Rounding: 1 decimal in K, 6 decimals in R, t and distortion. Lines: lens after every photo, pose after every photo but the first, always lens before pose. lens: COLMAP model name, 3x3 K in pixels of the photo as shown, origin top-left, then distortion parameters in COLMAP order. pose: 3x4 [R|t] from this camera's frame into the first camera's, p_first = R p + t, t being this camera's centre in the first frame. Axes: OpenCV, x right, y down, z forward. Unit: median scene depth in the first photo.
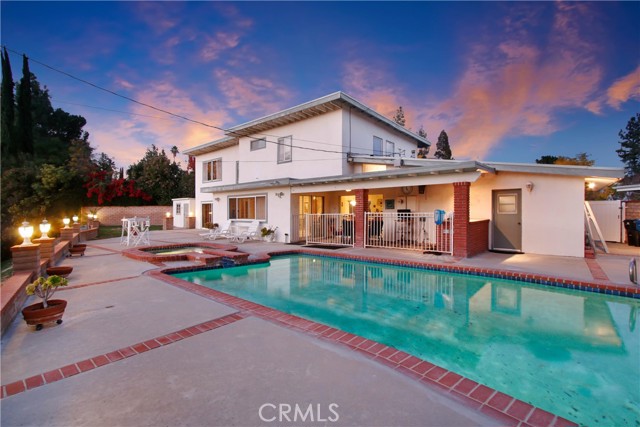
lens RADIAL K [[304.1, 0, 333.5], [0, 304.1, 204.8], [0, 0, 1]] dist [-0.010402, 0.000901]
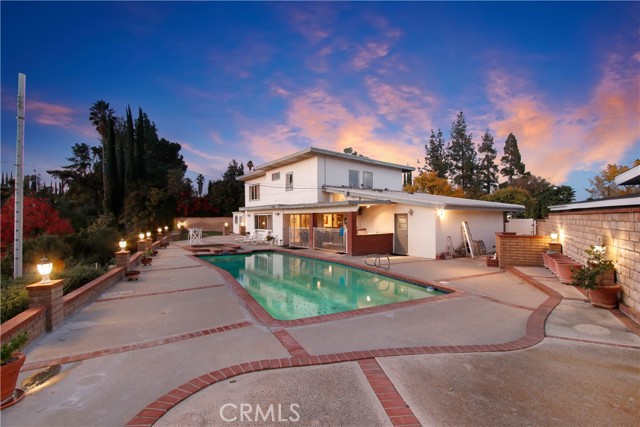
lens RADIAL K [[304.1, 0, 323.6], [0, 304.1, 216.0], [0, 0, 1]] dist [-0.010402, 0.000901]
pose [[0.967536, 0.003197, -0.252714, 0.314295], [-0.000095, 0.999925, 0.012284, -0.031409], [0.252734, -0.011862, 0.967463, -0.308227]]
